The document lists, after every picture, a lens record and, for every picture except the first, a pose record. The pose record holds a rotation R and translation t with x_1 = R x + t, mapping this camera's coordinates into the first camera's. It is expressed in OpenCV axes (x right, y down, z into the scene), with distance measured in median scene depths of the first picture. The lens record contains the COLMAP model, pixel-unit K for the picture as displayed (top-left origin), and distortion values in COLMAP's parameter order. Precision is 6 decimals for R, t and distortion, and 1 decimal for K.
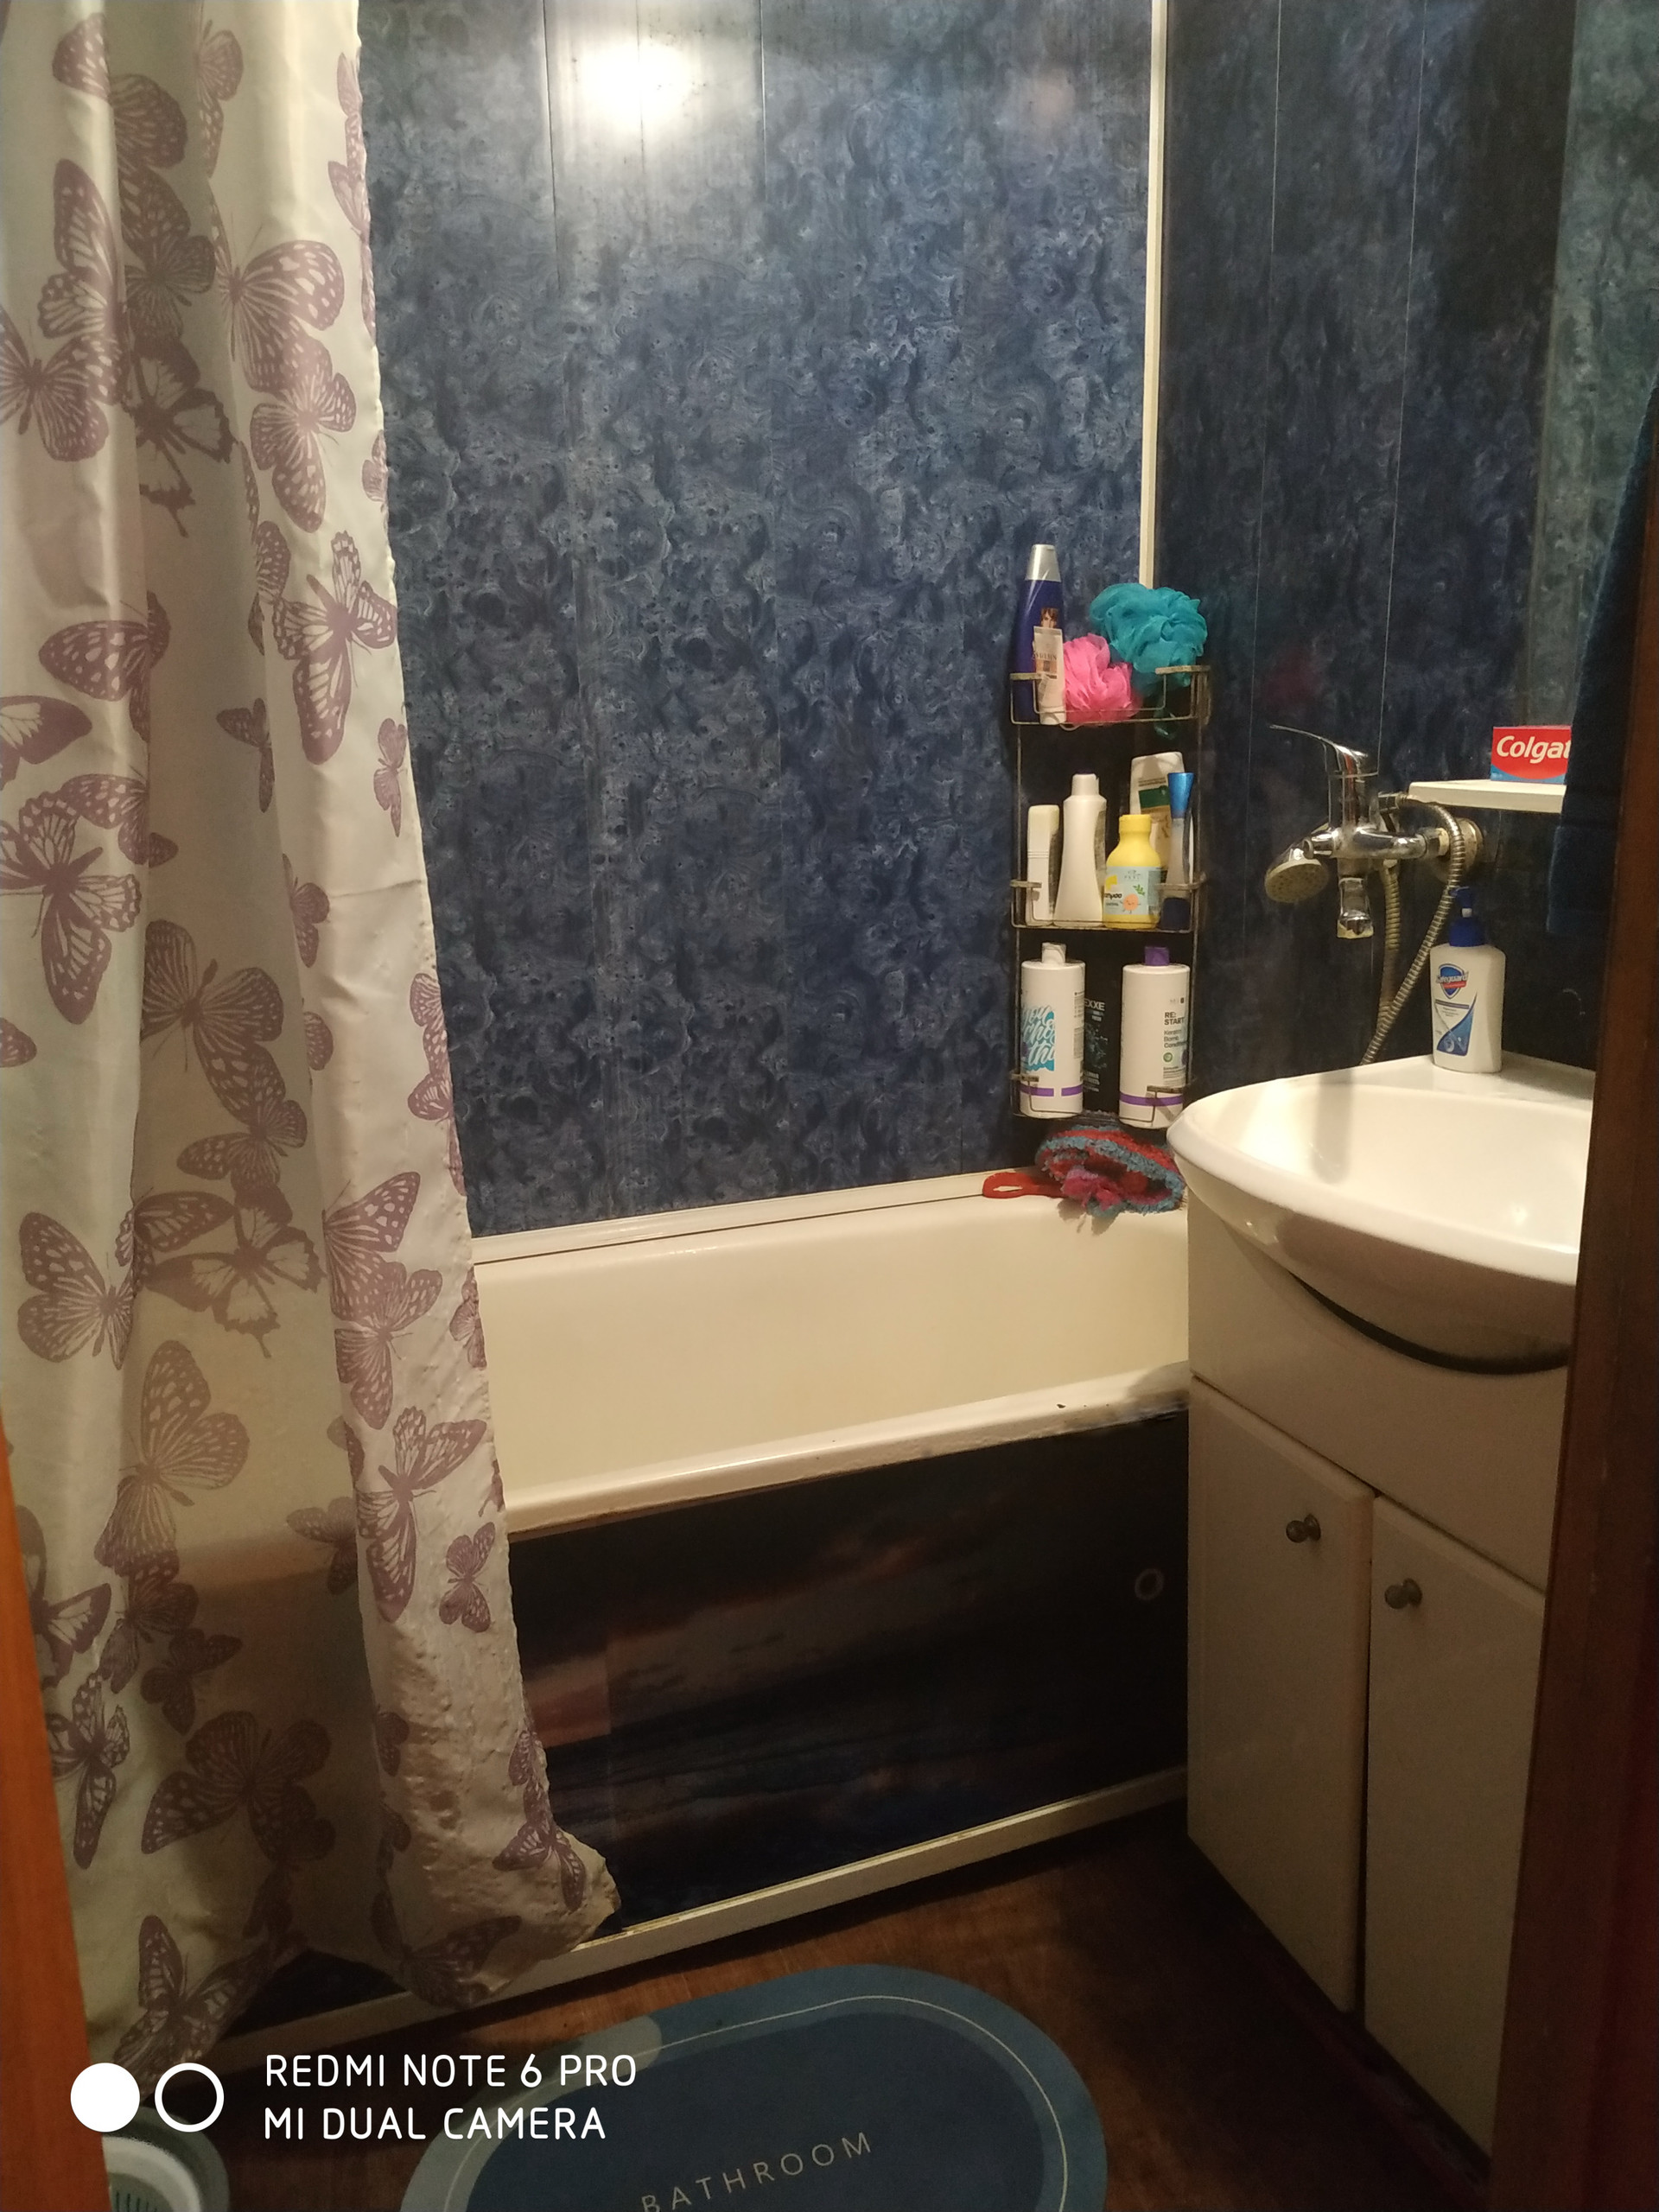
lens RADIAL K [[1599.5, 0, 819.6], [0, 1599.5, 1115.9], [0, 0, 1]] dist [0.004899, -0.040046]
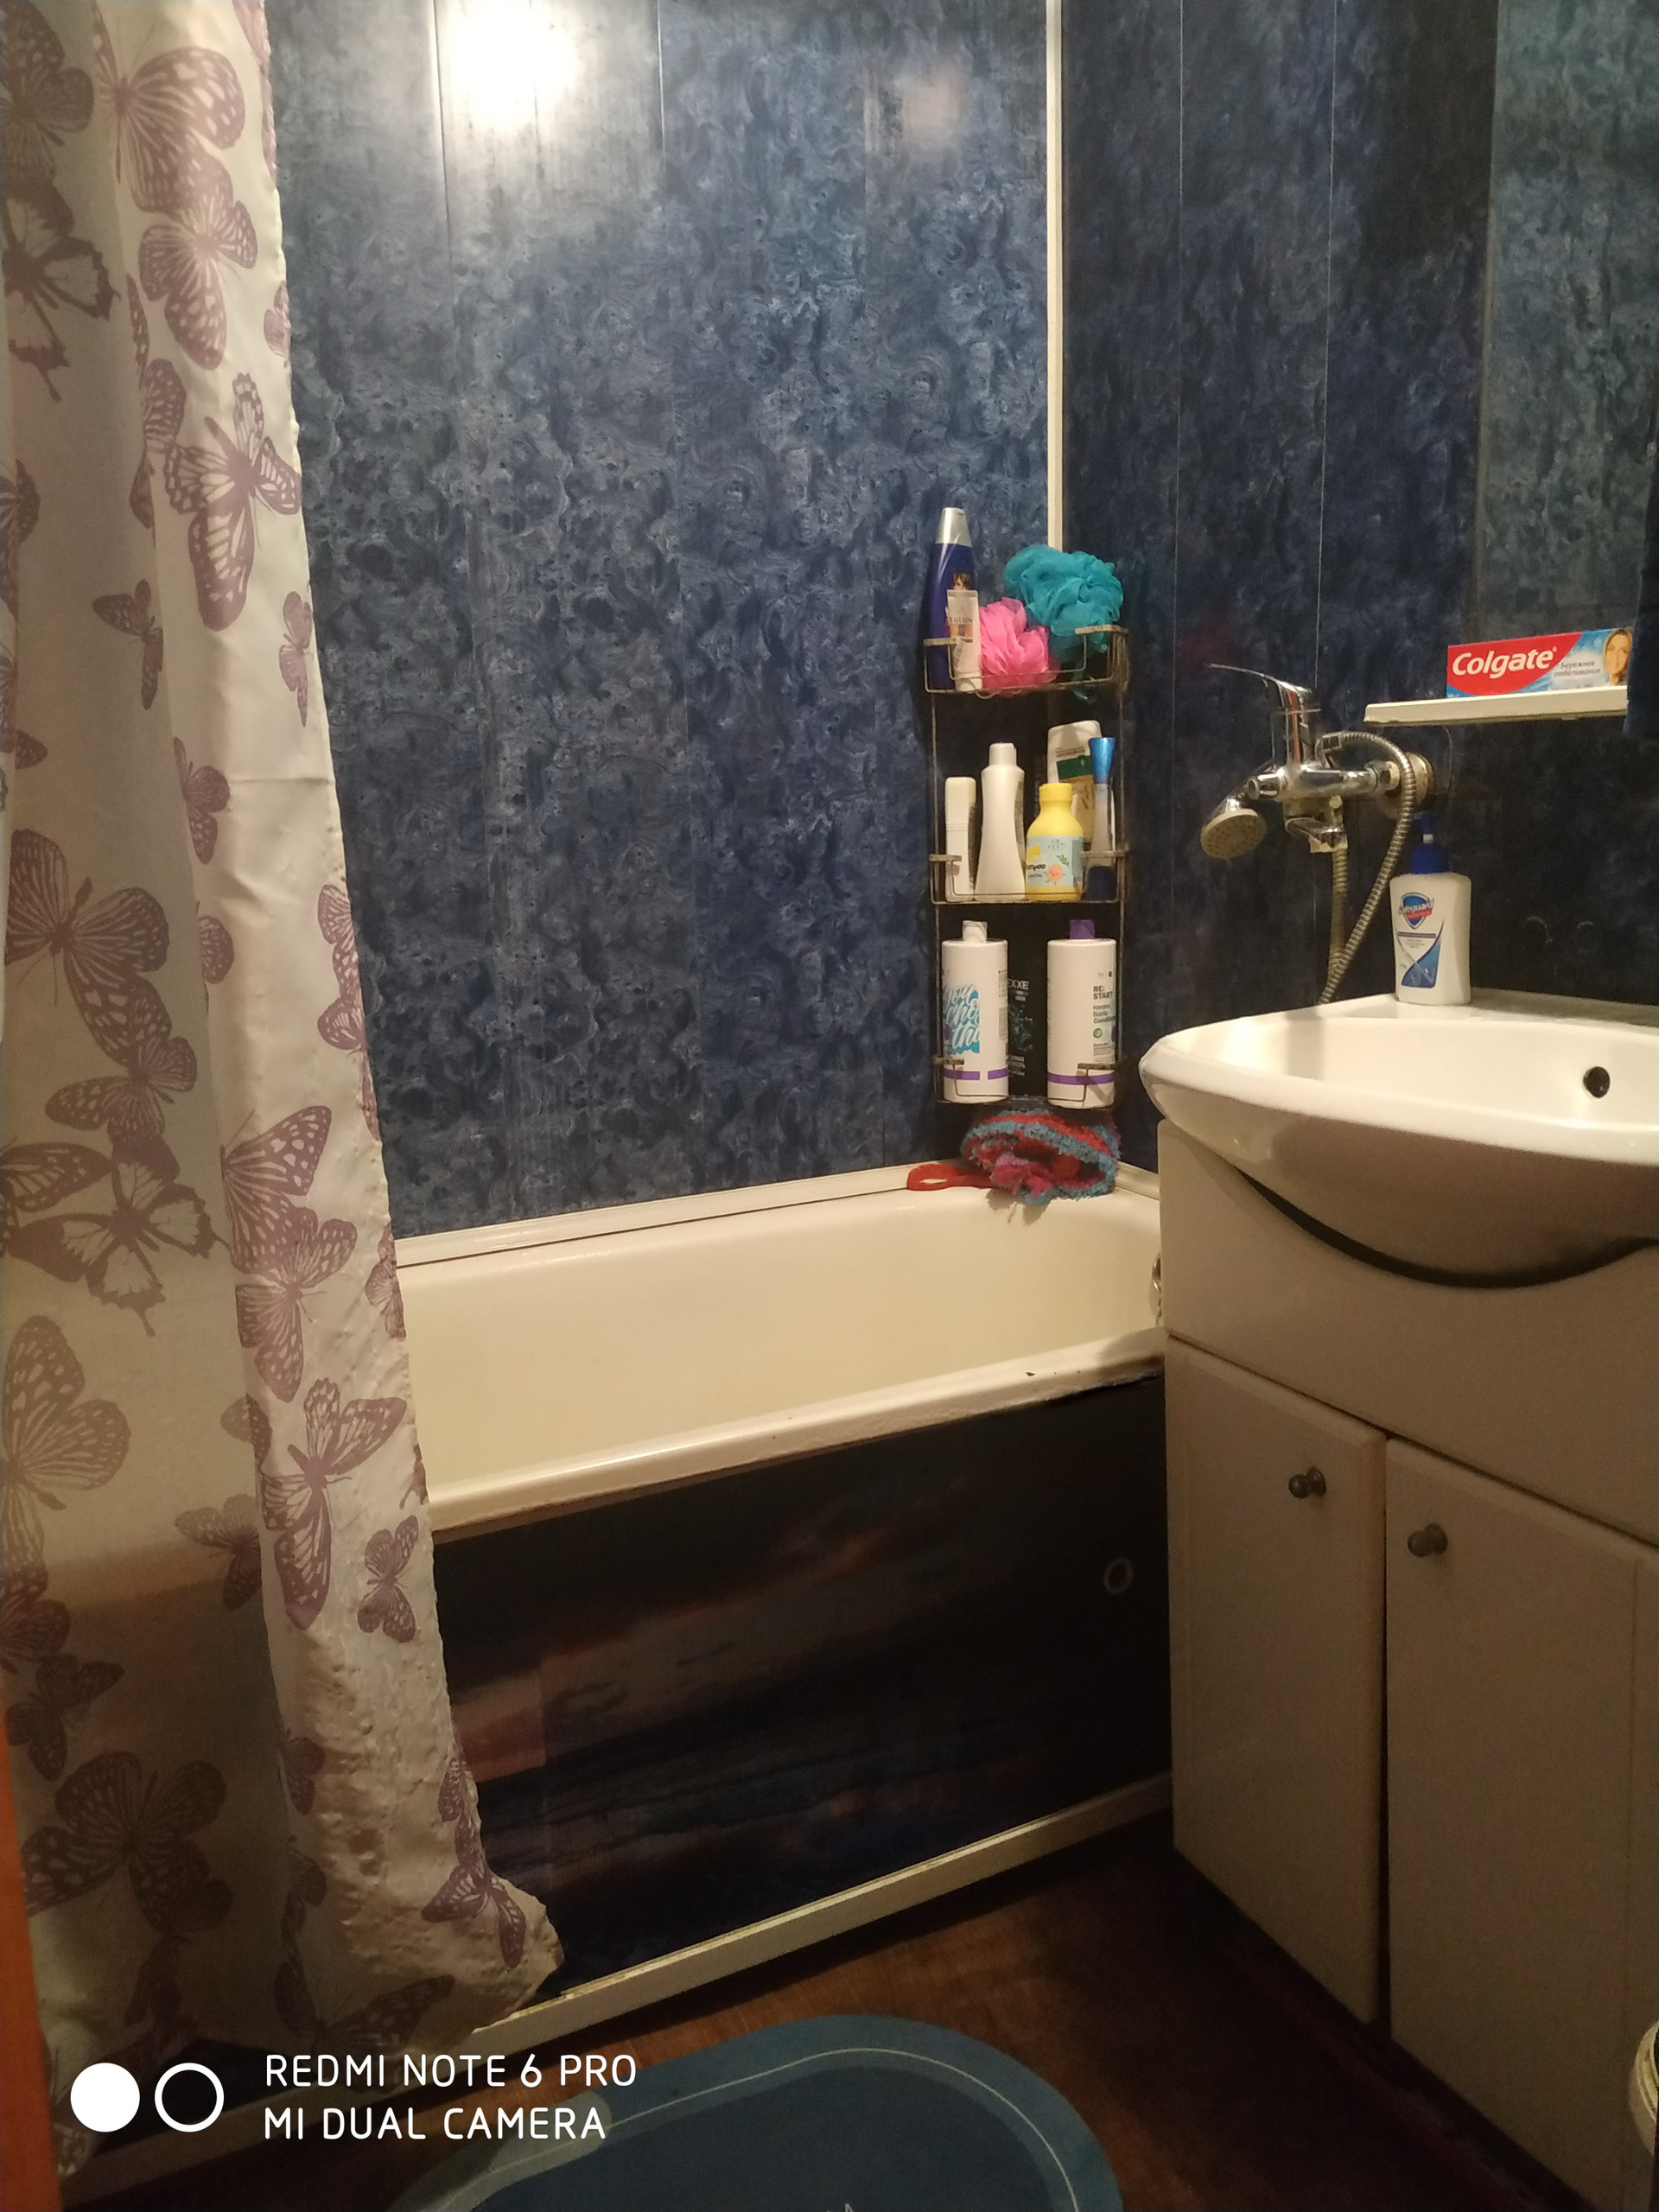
lens RADIAL K [[1608.9, 0, 817.7], [0, 1608.9, 1097.9], [0, 0, 1]] dist [-0.011162, -0.009945]
pose [[0.995687, -0.023958, 0.089632, -0.045784], [0.029288, 0.997850, -0.058630, 0.065756], [-0.088035, 0.061002, 0.994248, 0.070421]]
